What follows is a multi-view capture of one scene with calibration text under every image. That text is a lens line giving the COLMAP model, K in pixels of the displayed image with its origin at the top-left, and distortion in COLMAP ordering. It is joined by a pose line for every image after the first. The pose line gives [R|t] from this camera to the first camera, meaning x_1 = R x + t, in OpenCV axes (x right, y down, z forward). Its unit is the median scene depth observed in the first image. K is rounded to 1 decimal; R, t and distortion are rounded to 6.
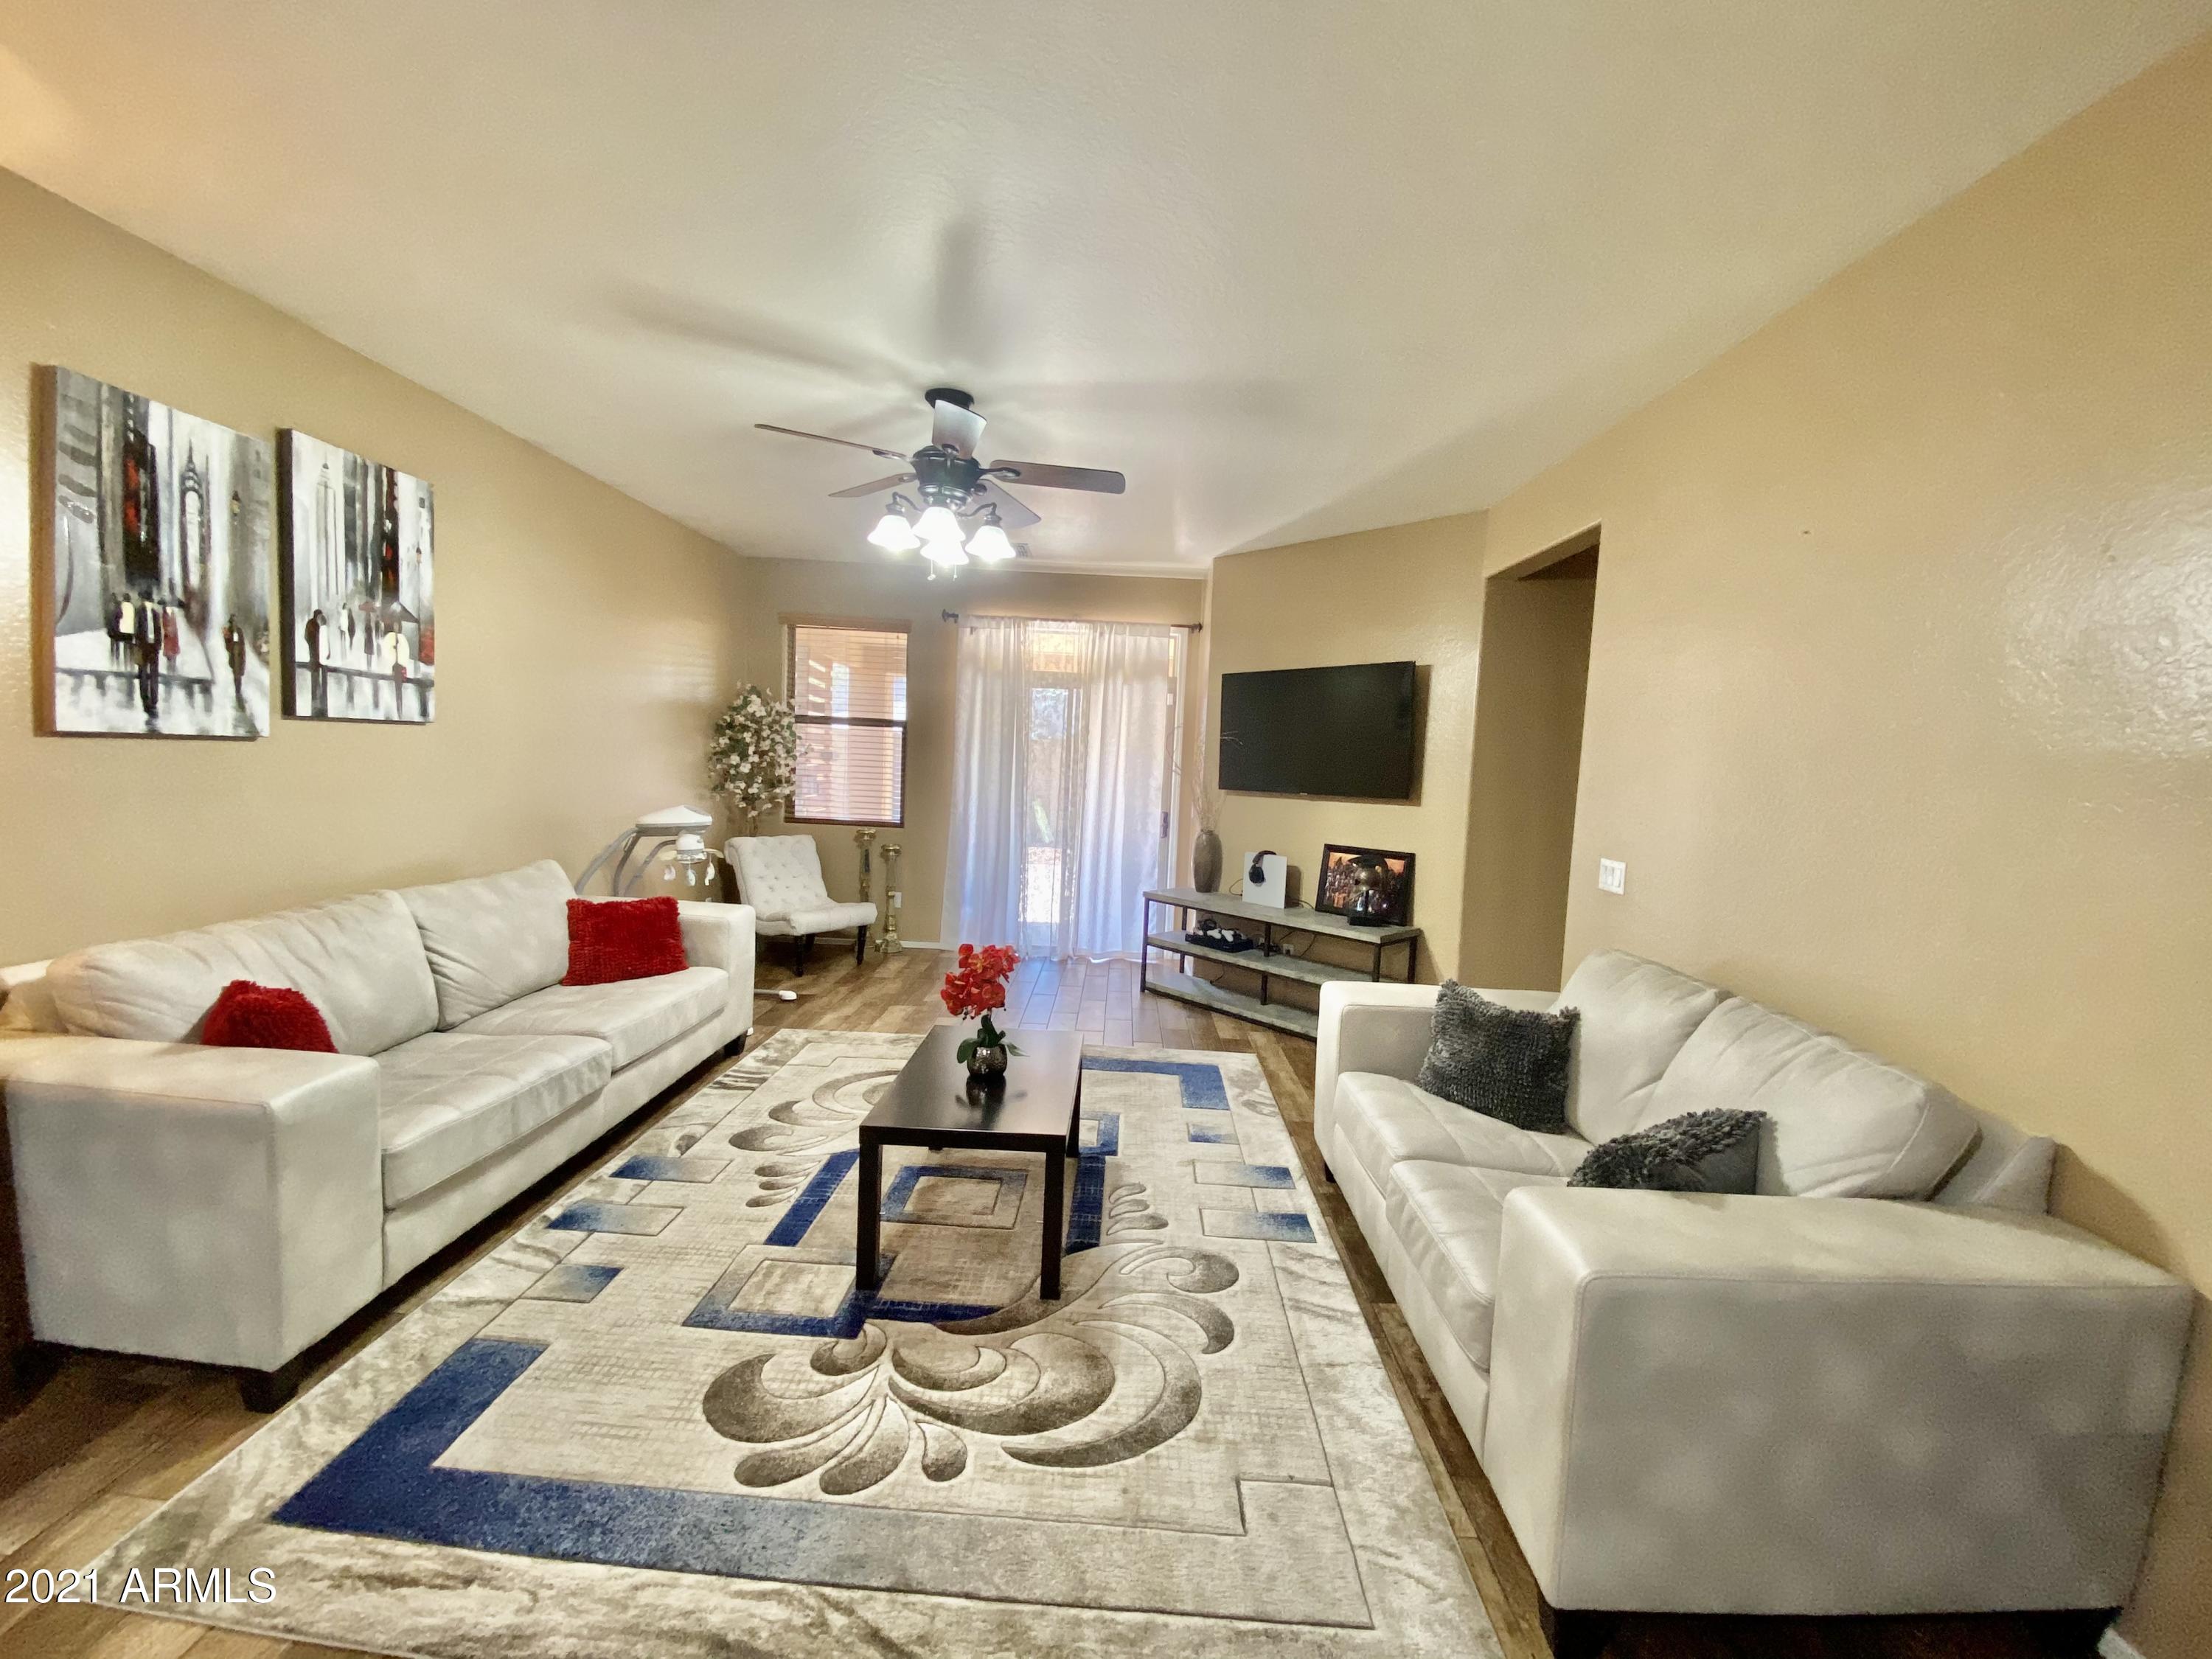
lens RADIAL K [[894.3, 0, 1106.0], [0, 894.3, 829.5], [0, 0, 1]] dist [0.032489, -0.027908]
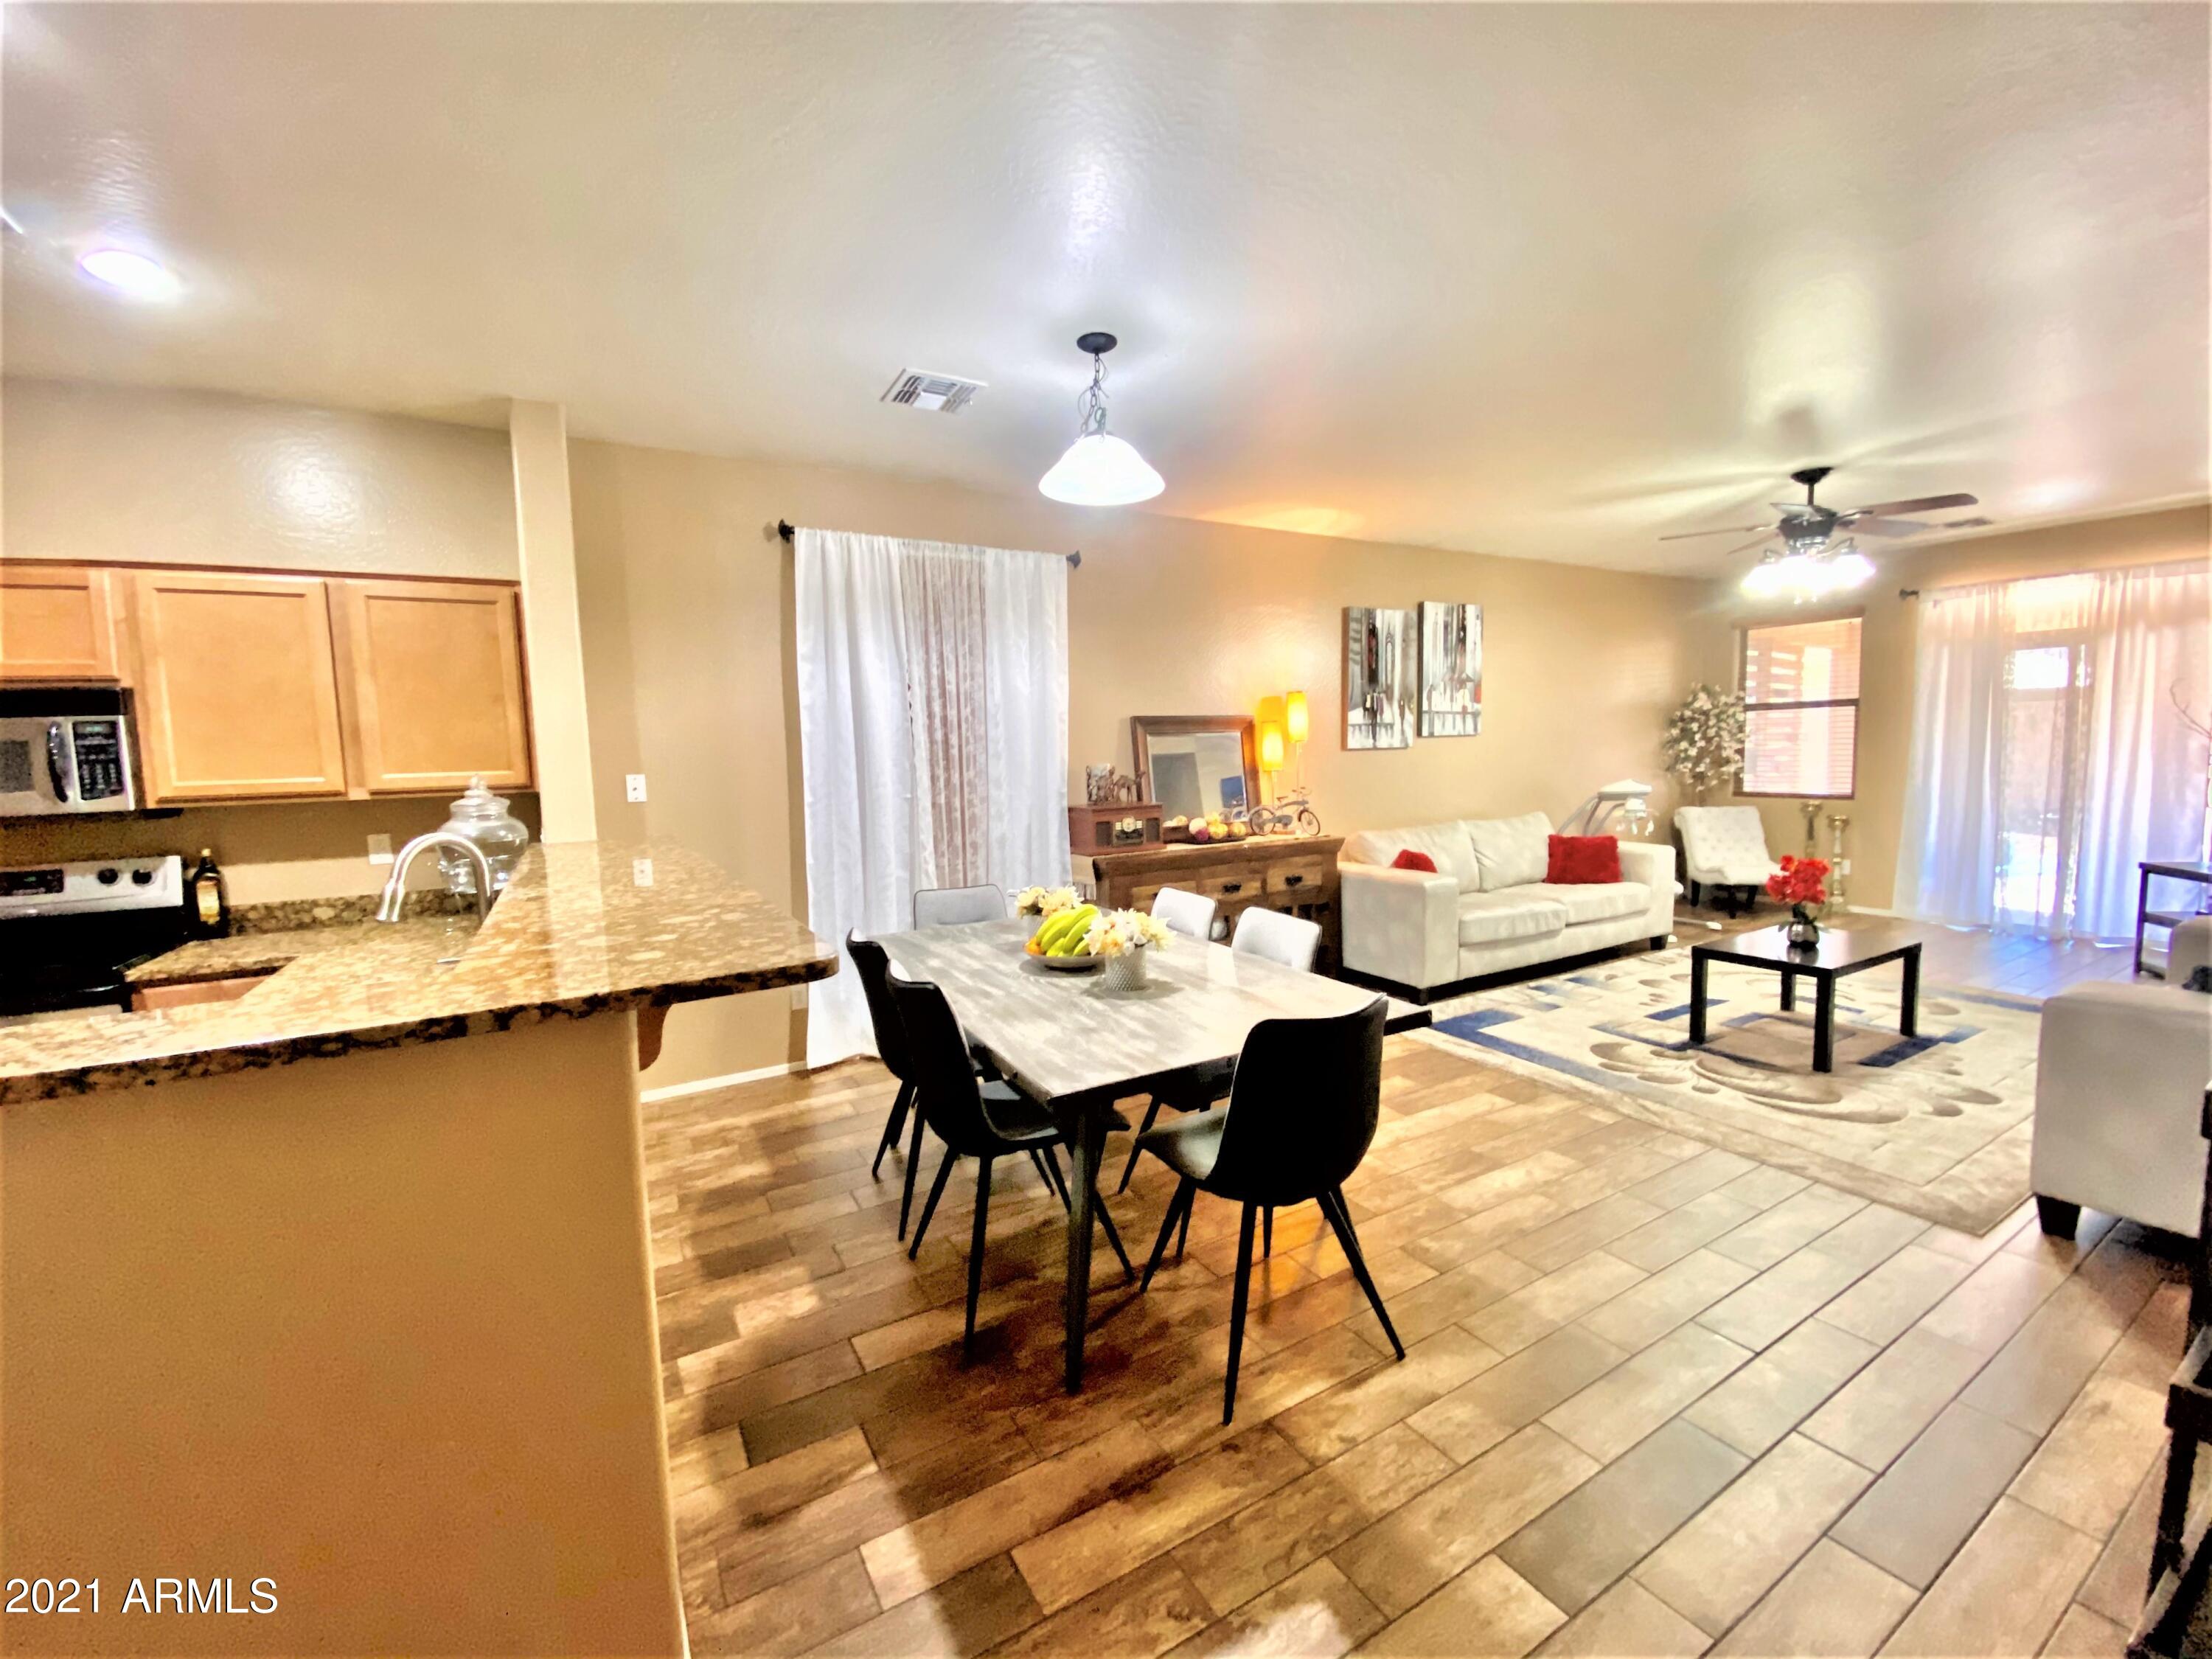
lens RADIAL K [[894.3, 0, 1106.0], [0, 894.3, 829.5], [0, 0, 1]] dist [0.032489, -0.027908]
pose [[0.517239, 0.013595, -0.855733, 0.490534], [-0.014317, 0.999871, 0.007231, 0.082794], [0.855721, 0.008511, 0.517367, -0.682069]]
